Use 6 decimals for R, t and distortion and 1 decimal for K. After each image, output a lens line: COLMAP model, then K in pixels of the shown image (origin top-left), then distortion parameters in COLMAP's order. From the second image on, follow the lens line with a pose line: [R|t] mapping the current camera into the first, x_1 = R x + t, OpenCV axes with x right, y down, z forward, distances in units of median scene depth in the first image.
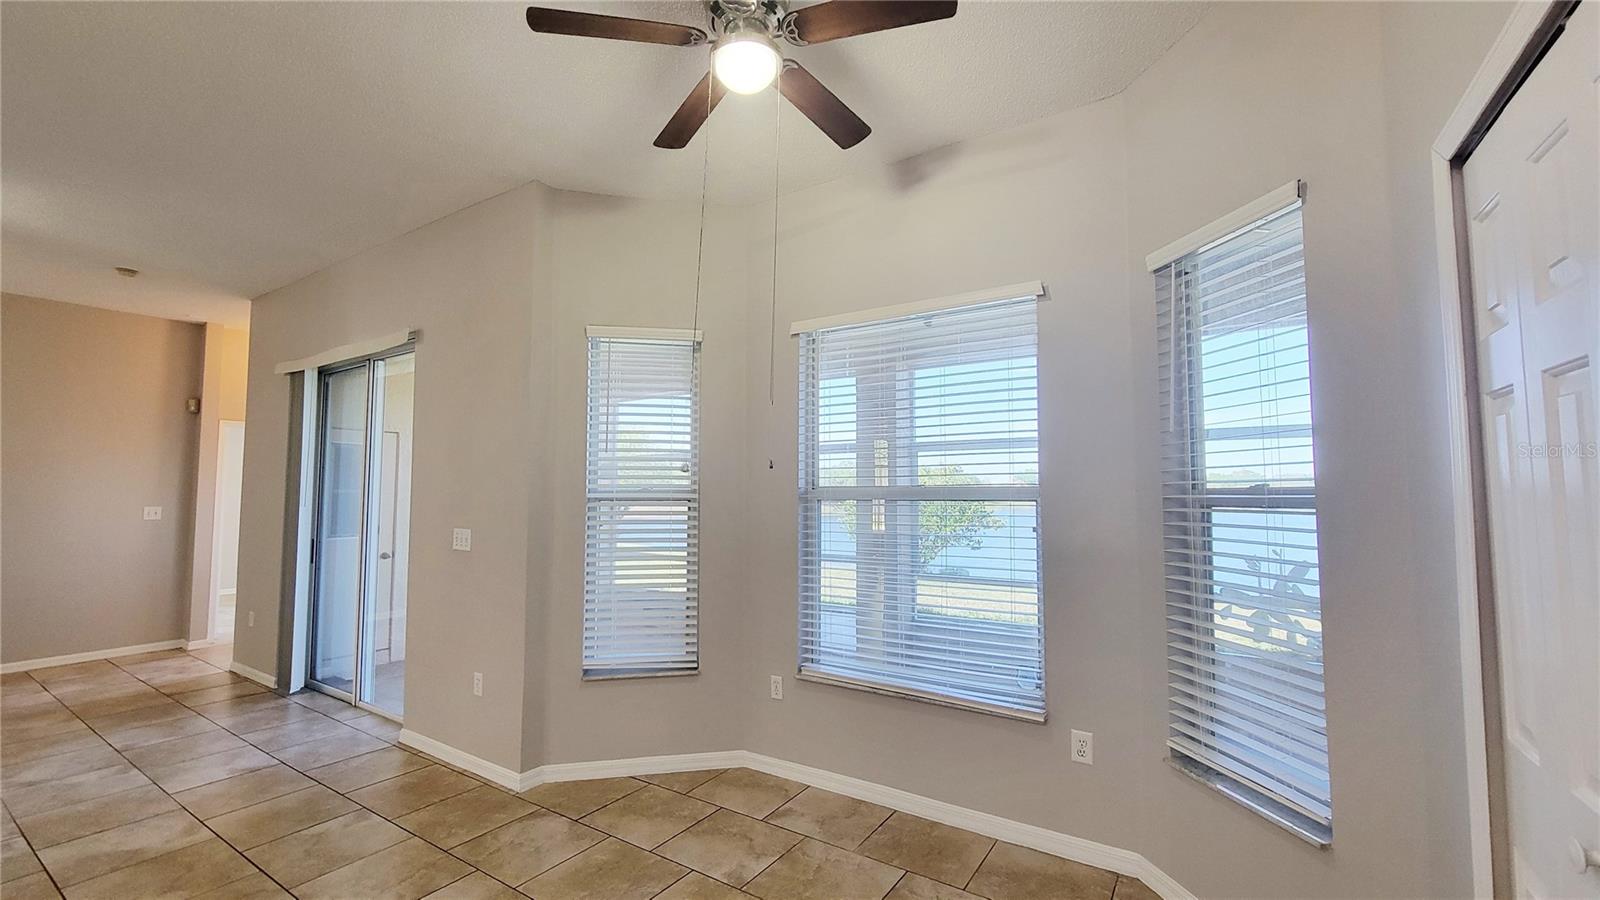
lens RADIAL K [[655.5, 0, 801.8], [0, 655.5, 451.4], [0, 0, 1]] dist [0.002883, 0.001180]
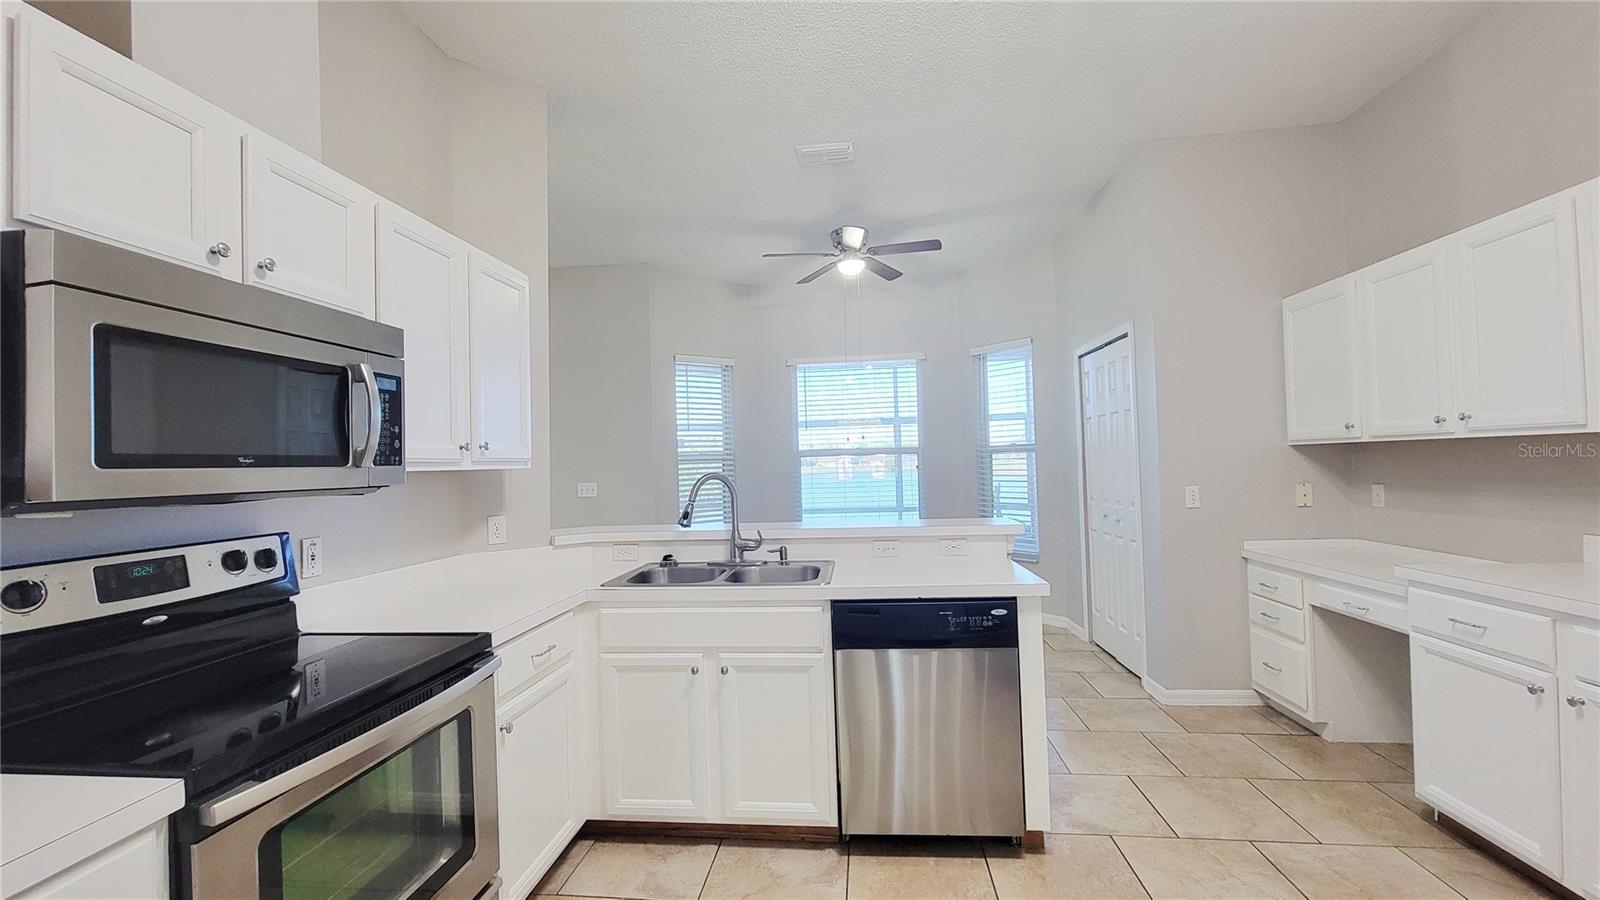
lens RADIAL K [[655.5, 0, 785.4], [0, 655.5, 454.1], [0, 0, 1]] dist [0.002883, 0.001180]
pose [[0.898777, -0.021158, 0.437896, -1.192479], [0.001980, 0.999020, 0.044206, -0.023223], [-0.438402, -0.038864, 0.897938, -0.911404]]
